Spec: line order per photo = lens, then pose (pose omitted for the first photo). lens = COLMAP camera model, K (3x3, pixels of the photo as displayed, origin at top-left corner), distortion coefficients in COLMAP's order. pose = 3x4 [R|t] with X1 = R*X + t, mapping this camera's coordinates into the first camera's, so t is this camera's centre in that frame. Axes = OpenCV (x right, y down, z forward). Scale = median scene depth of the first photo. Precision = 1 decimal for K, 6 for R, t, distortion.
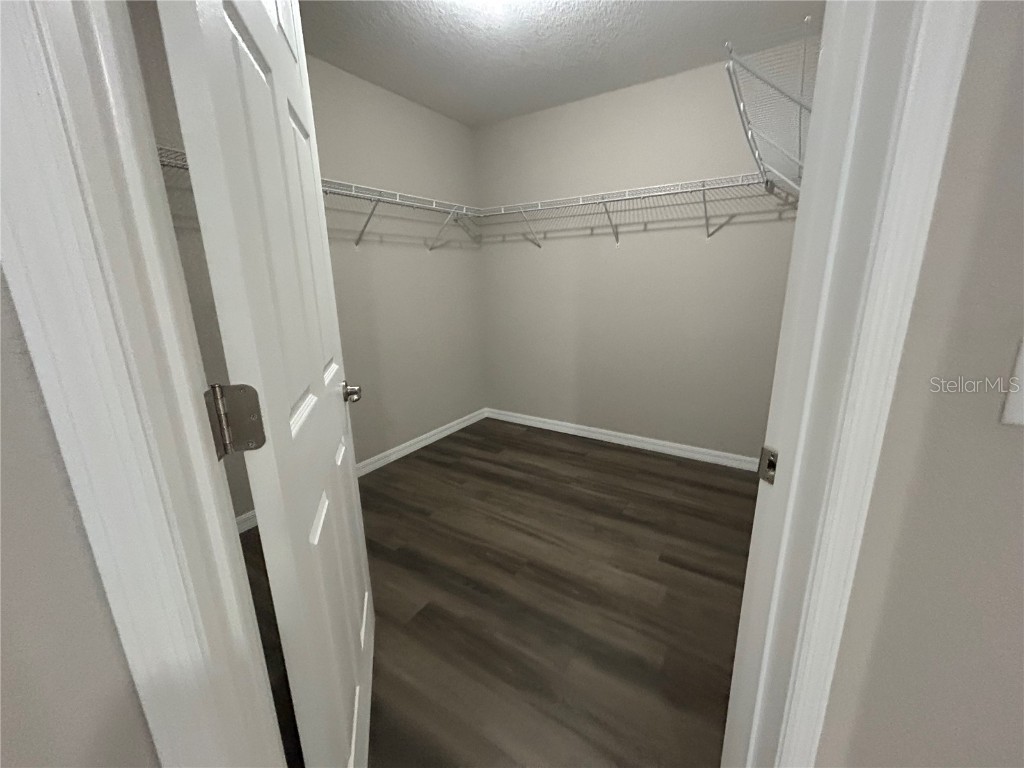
lens RADIAL K [[412.0, 0, 509.9], [0, 412.0, 385.4], [0, 0, 1]] dist [0.000169, 0.000681]
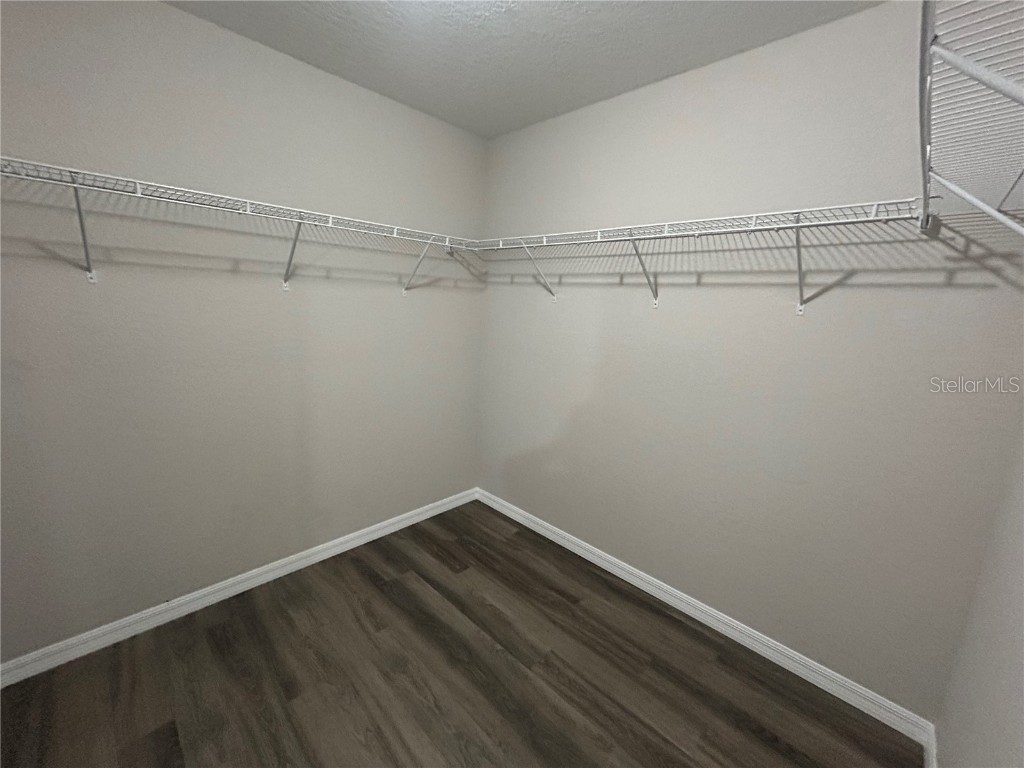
lens RADIAL K [[412.0, 0, 509.9], [0, 412.0, 385.4], [0, 0, 1]] dist [0.000169, 0.000681]
pose [[0.979241, 0.105081, -0.173336, 0.163235], [-0.115342, 0.992056, -0.050203, -0.147080], [0.166684, 0.069154, 0.983582, 0.312292]]
